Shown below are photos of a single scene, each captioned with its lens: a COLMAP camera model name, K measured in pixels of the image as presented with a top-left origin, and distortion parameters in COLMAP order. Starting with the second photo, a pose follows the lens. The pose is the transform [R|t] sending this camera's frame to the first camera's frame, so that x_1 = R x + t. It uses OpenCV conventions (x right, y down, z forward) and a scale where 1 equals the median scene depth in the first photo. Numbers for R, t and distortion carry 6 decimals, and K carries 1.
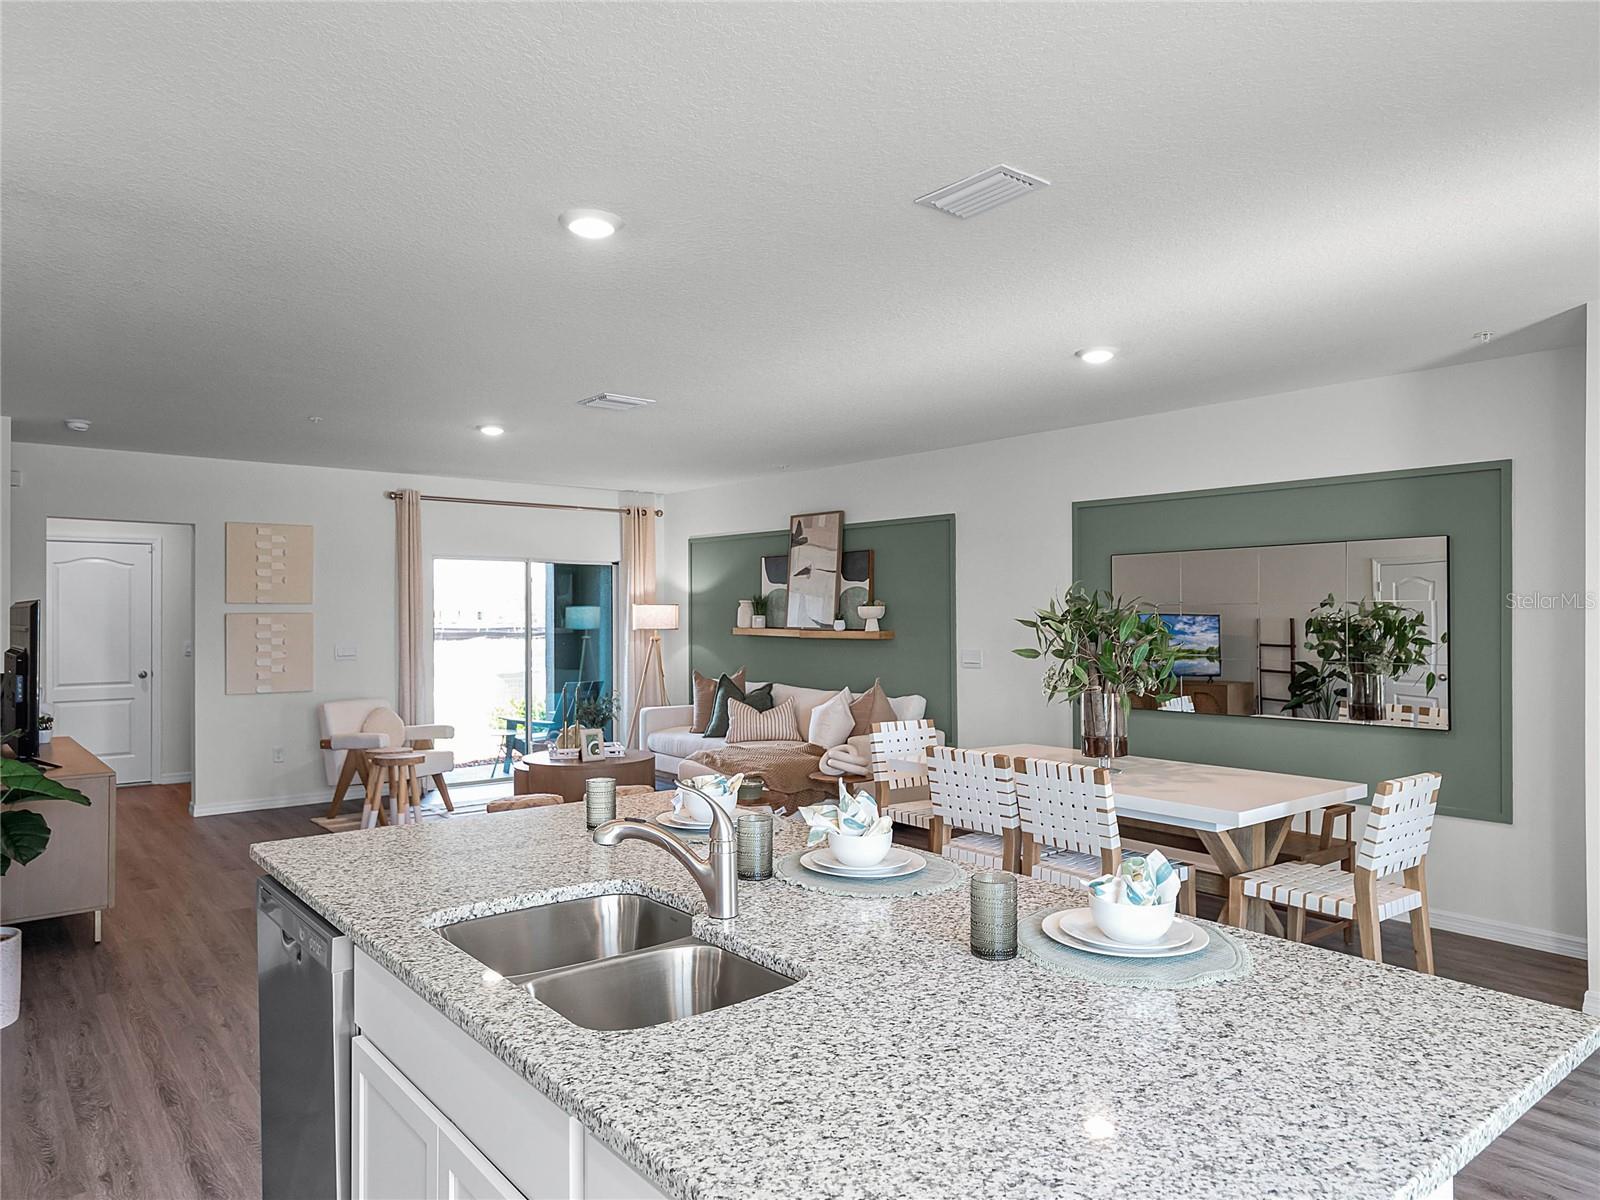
lens RADIAL K [[1019.7, 0, 799.6], [0, 1019.7, 608.0], [0, 0, 1]] dist [0.005561, 0.000640]
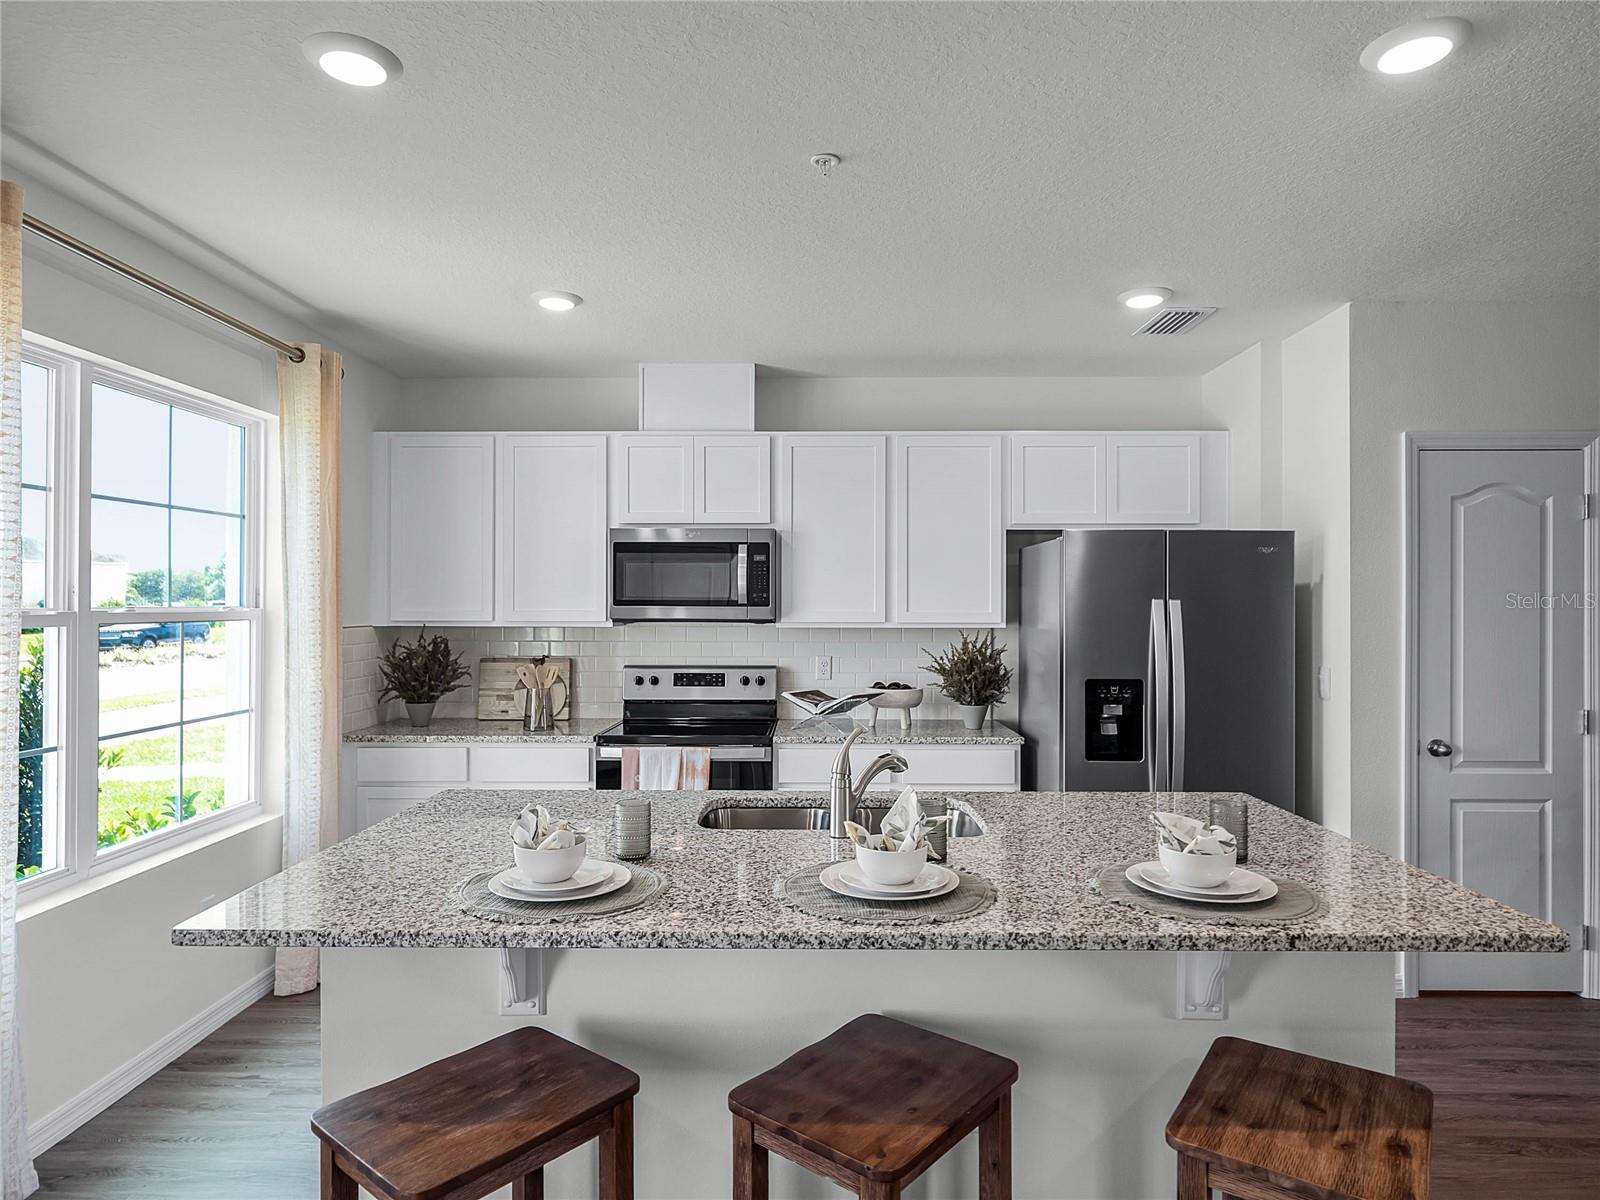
lens RADIAL K [[938.3, 0, 801.0], [0, 938.3, 595.2], [0, 0, 1]] dist [-0.002469, -0.000967]
pose [[-0.632085, -0.007408, -0.774864, 0.199240], [0.002356, 0.999931, -0.011482, 0.002342], [0.774896, -0.009083, -0.632024, 0.387685]]
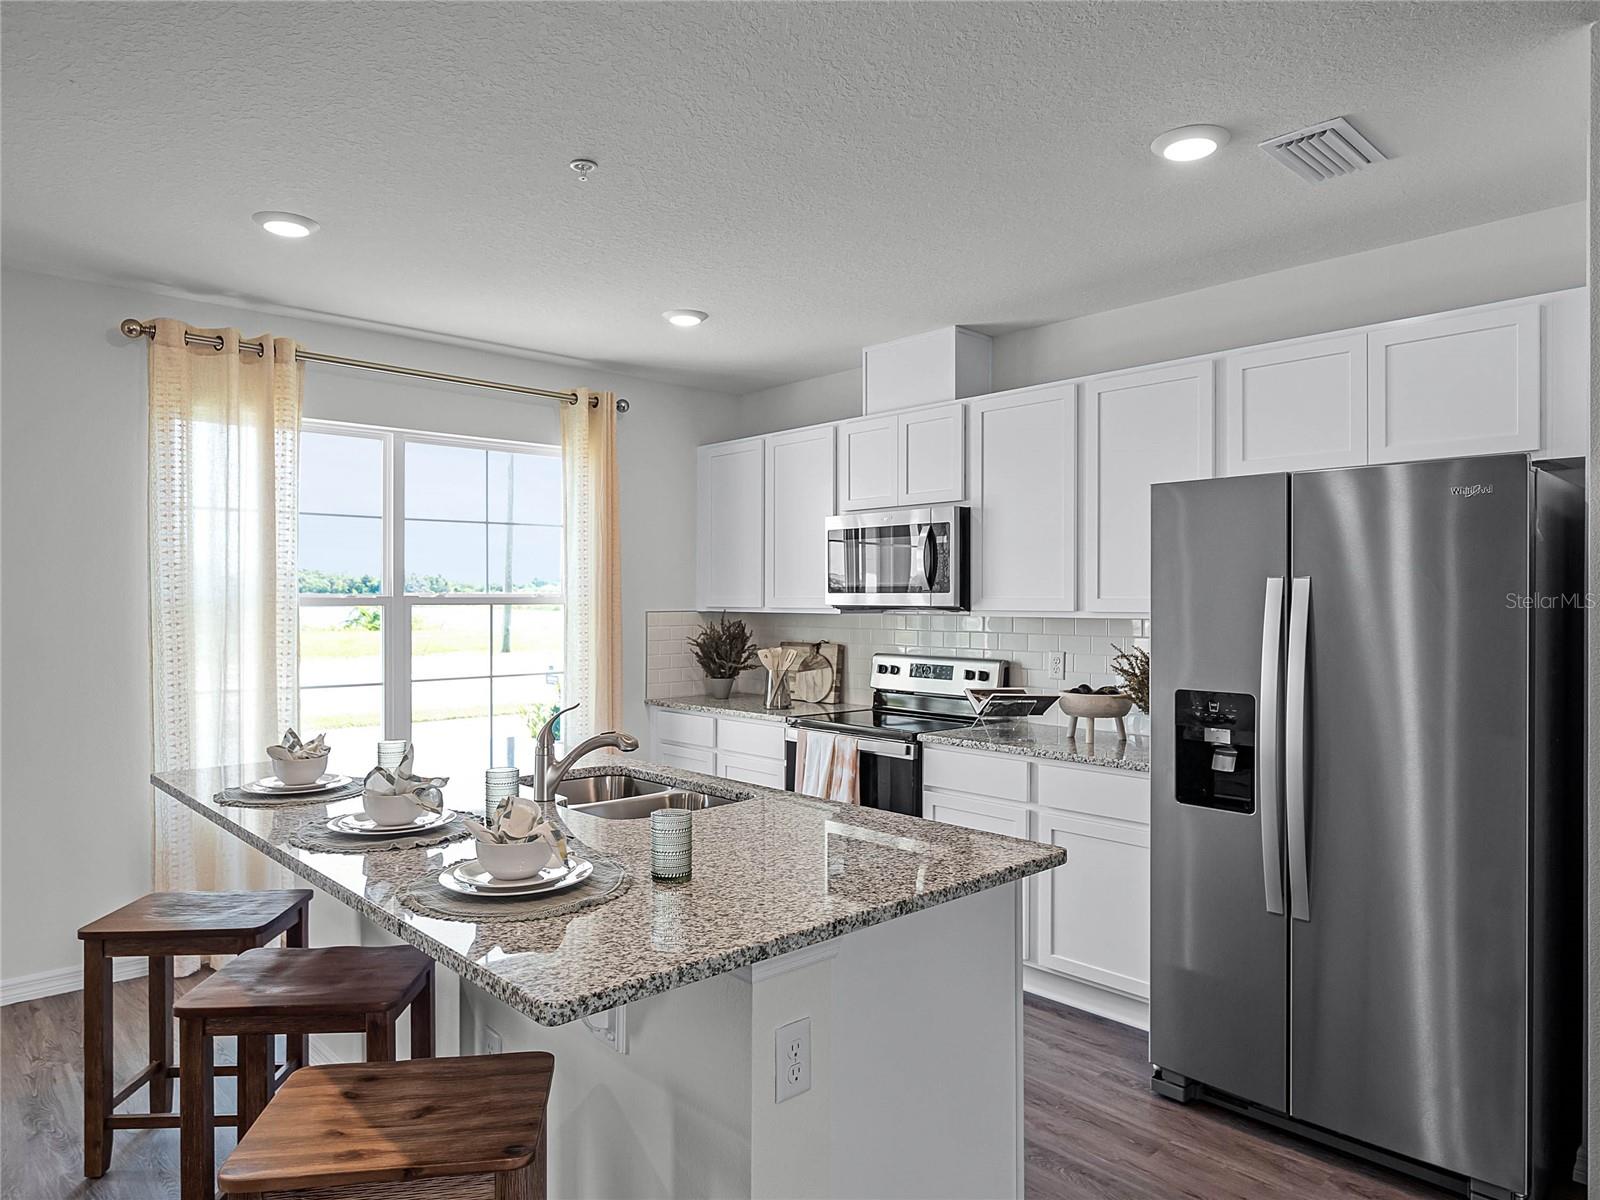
lens RADIAL K [[1019.7, 0, 808.0], [0, 1019.7, 600.4], [0, 0, 1]] dist [0.005561, 0.000640]
pose [[-0.996875, 0.000823, -0.078993, -0.074232], [0.001060, 0.999995, -0.002953, 0.007846], [0.078990, -0.003027, -0.996871, 0.547460]]
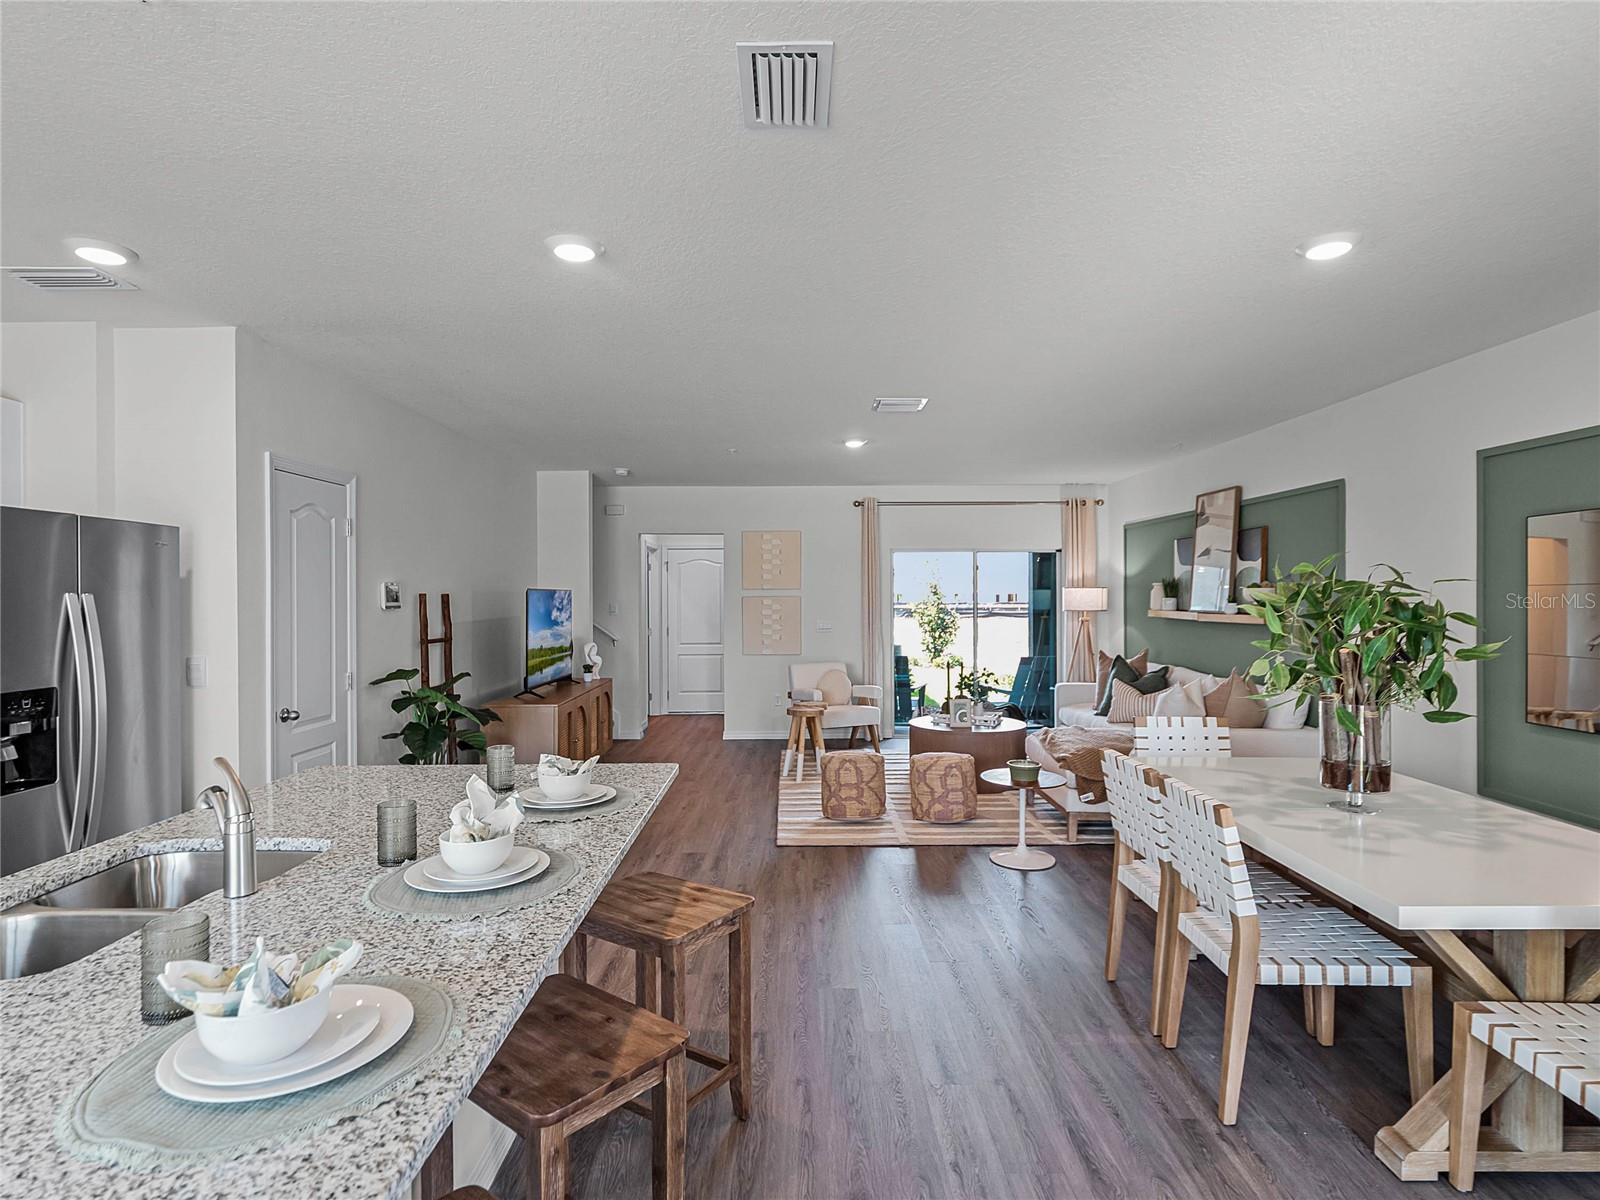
lens RADIAL K [[828.5, 0, 811.7], [0, 828.5, 596.9], [0, 0, 1]] dist [0.000246, -0.001327]
pose [[0.788279, -0.001103, -0.615318, 0.199698], [0.004947, 0.999977, 0.004545, 0.001192], [0.615299, -0.006627, 0.788266, 0.158844]]
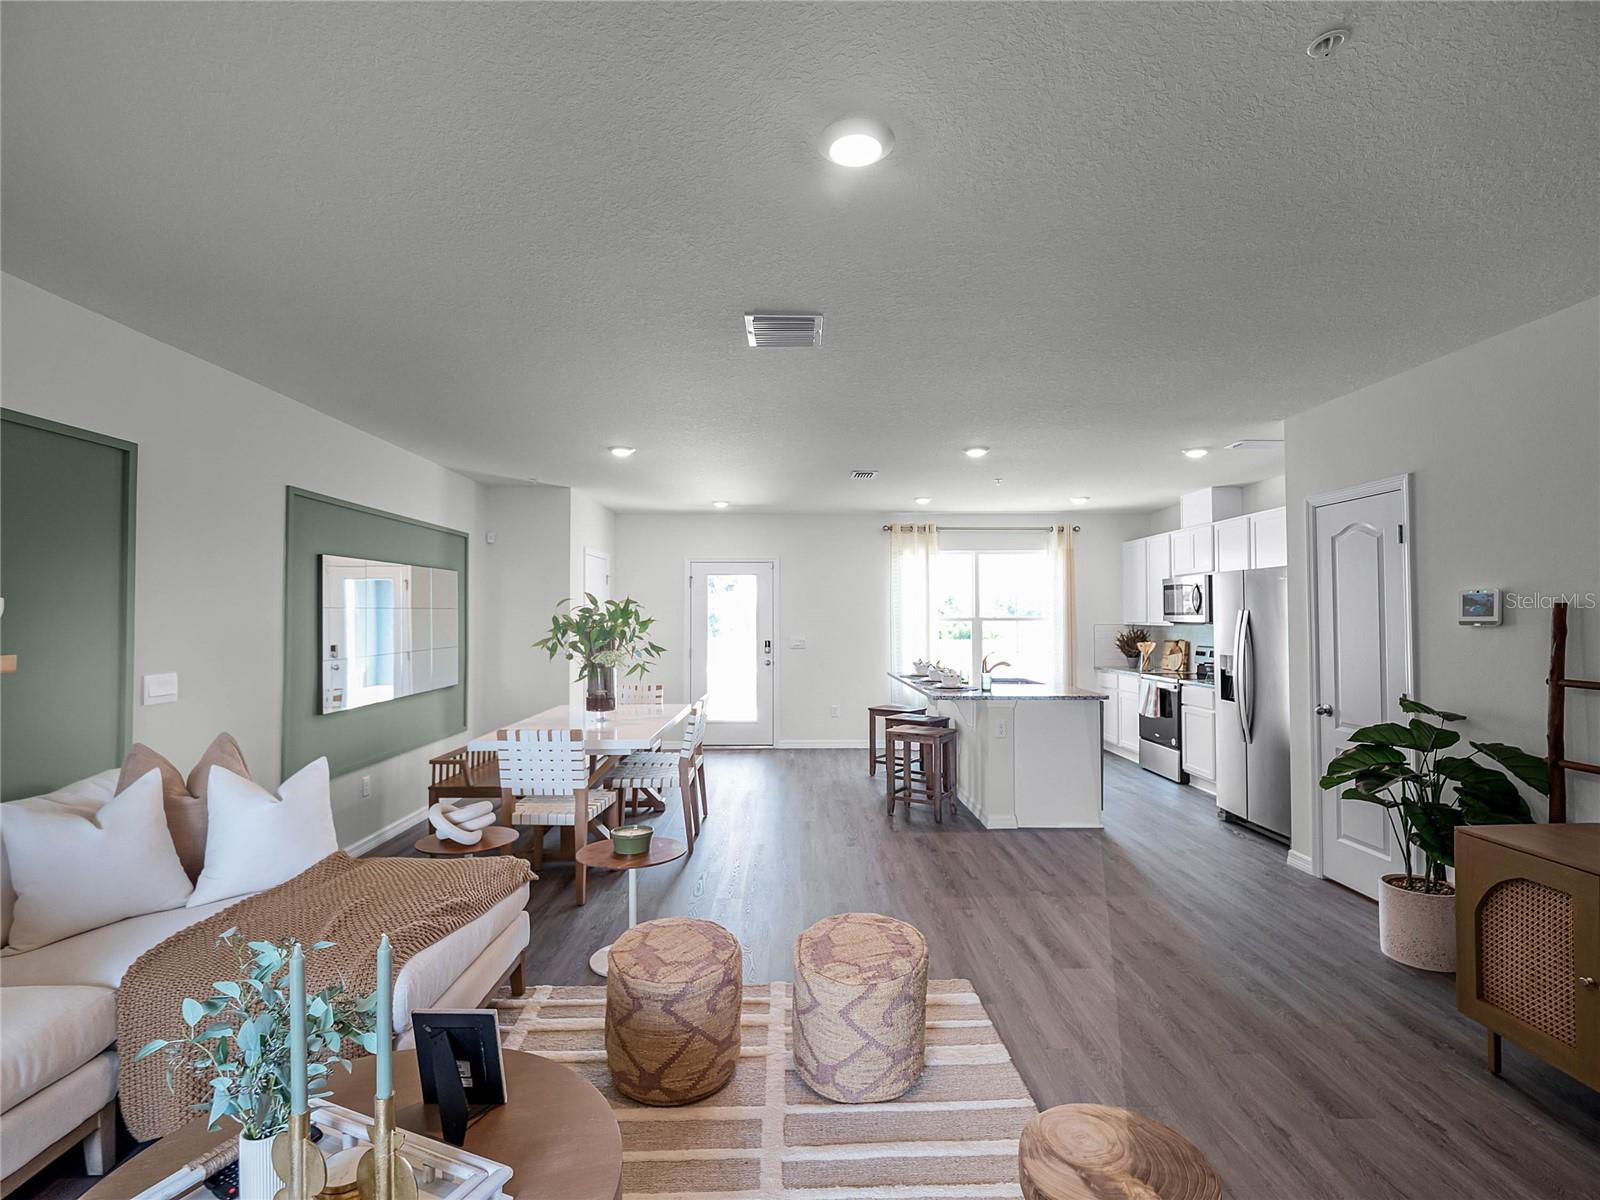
lens RADIAL K [[799.8, 0, 798.6], [0, 799.8, 601.5], [0, 0, 1]] dist [-0.001019, -0.000093]
pose [[-0.794466, 0.013877, 0.607150, -0.353072], [-0.001220, 0.999700, -0.024445, 0.009153], [-0.607308, -0.020162, -0.794211, 0.968820]]
